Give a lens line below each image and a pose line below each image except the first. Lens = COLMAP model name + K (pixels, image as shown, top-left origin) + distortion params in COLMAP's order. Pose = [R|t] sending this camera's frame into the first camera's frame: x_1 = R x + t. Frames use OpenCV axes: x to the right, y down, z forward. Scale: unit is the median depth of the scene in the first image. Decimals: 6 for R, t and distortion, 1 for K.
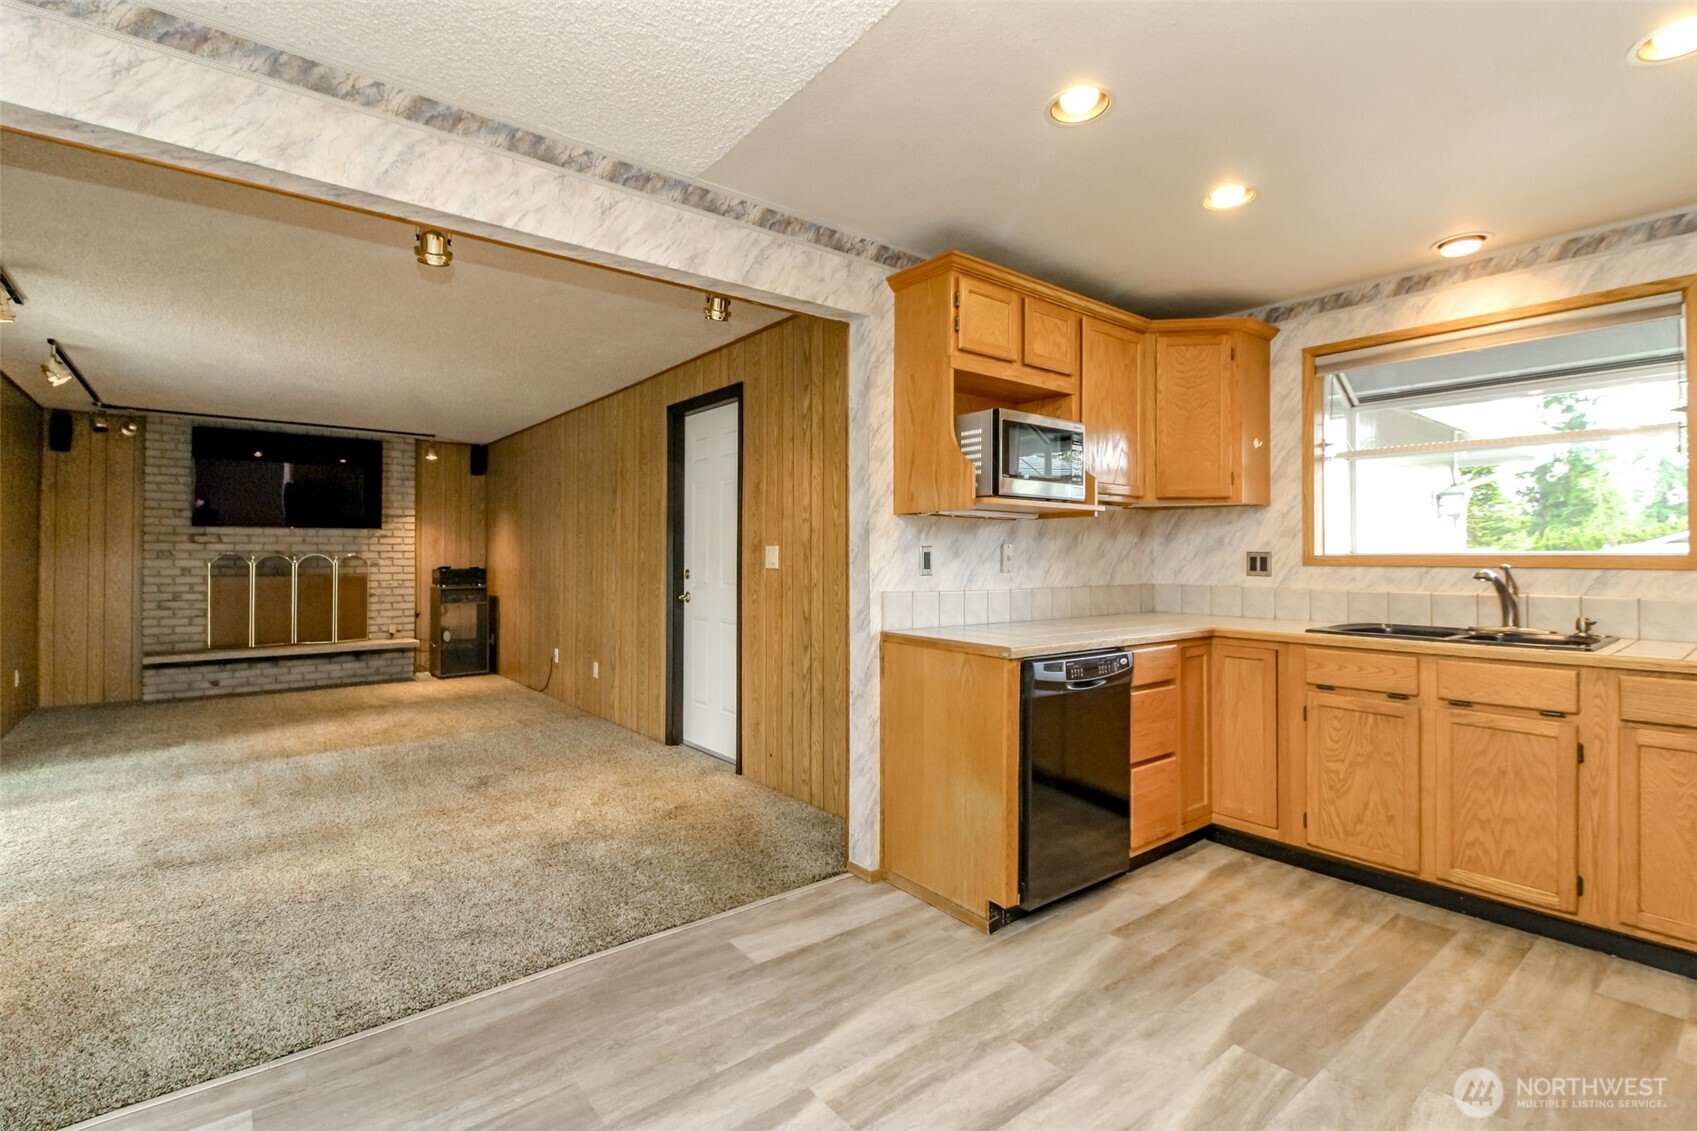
lens RADIAL K [[789.4, 0, 846.5], [0, 789.4, 557.1], [0, 0, 1]] dist [-0.001979, -0.000465]
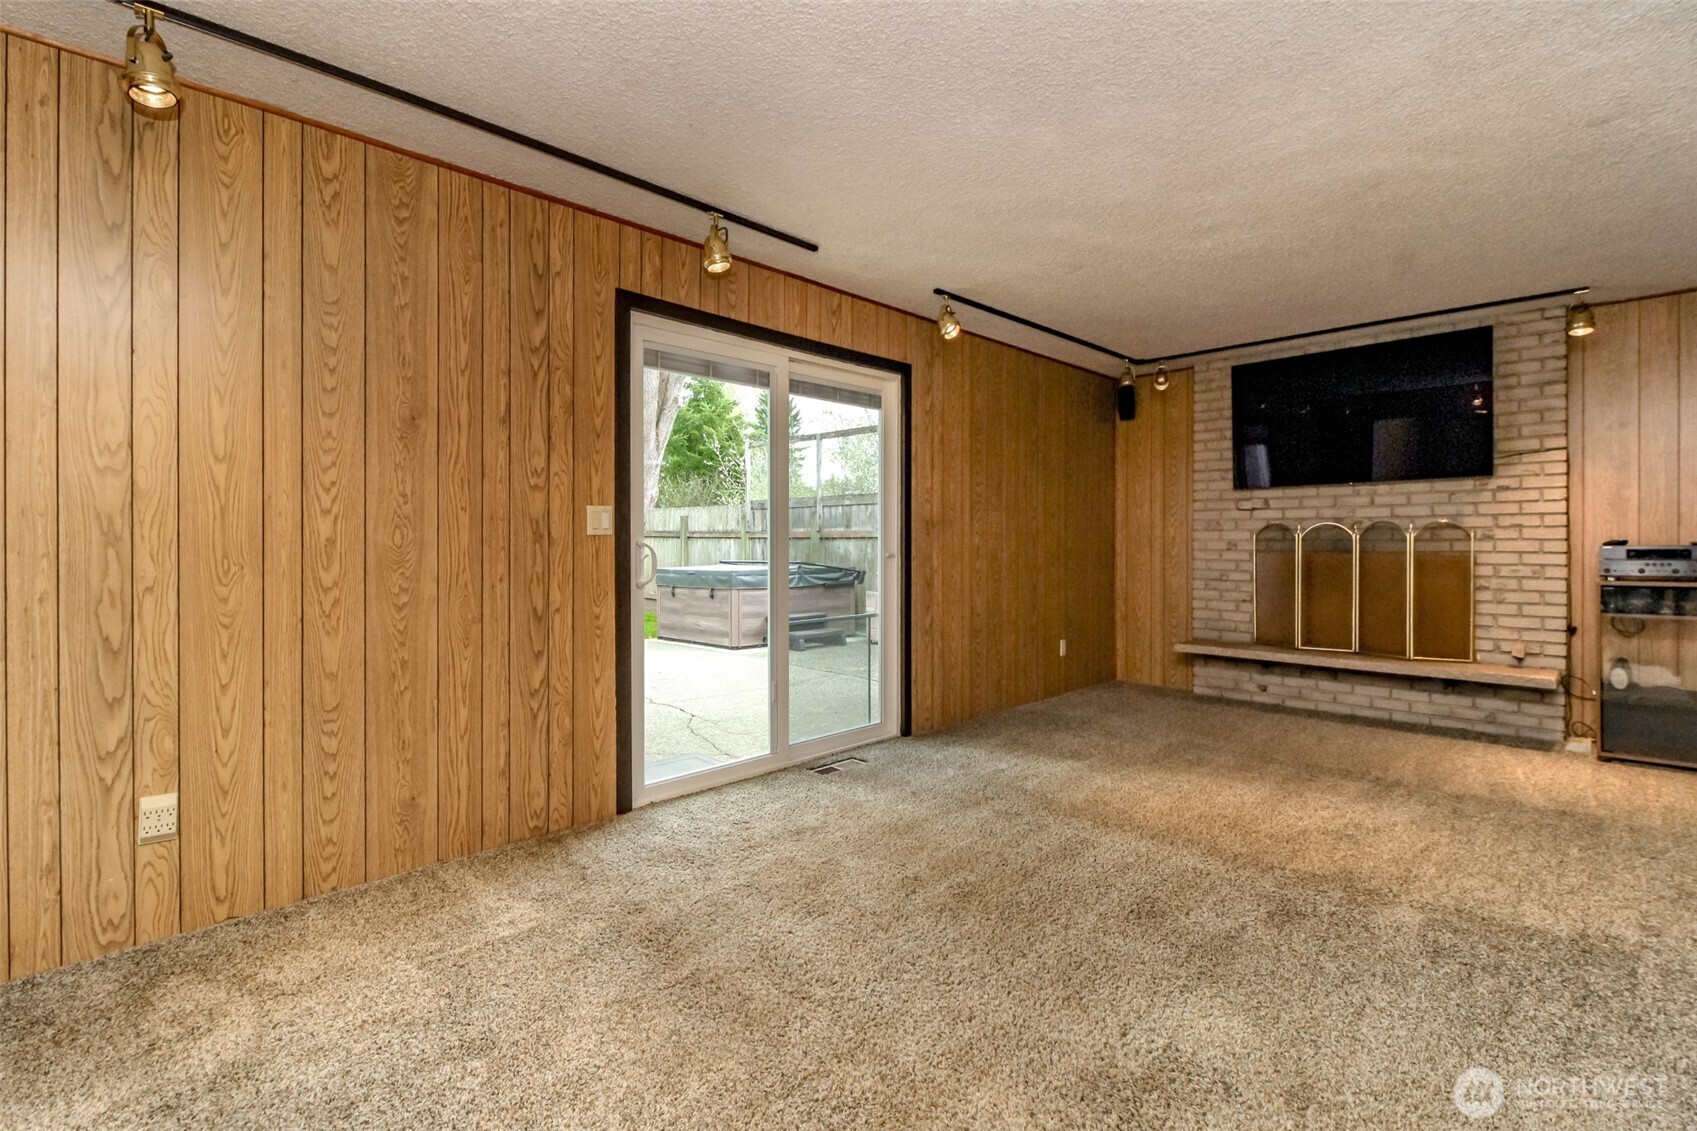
lens RADIAL K [[789.4, 0, 829.9], [0, 789.4, 538.9], [0, 0, 1]] dist [-0.001979, -0.000465]
pose [[0.091968, -0.002280, -0.995759, -0.054816], [0.000386, 0.999997, -0.002254, 0.012222], [0.995762, -0.000177, 0.091969, 0.463850]]
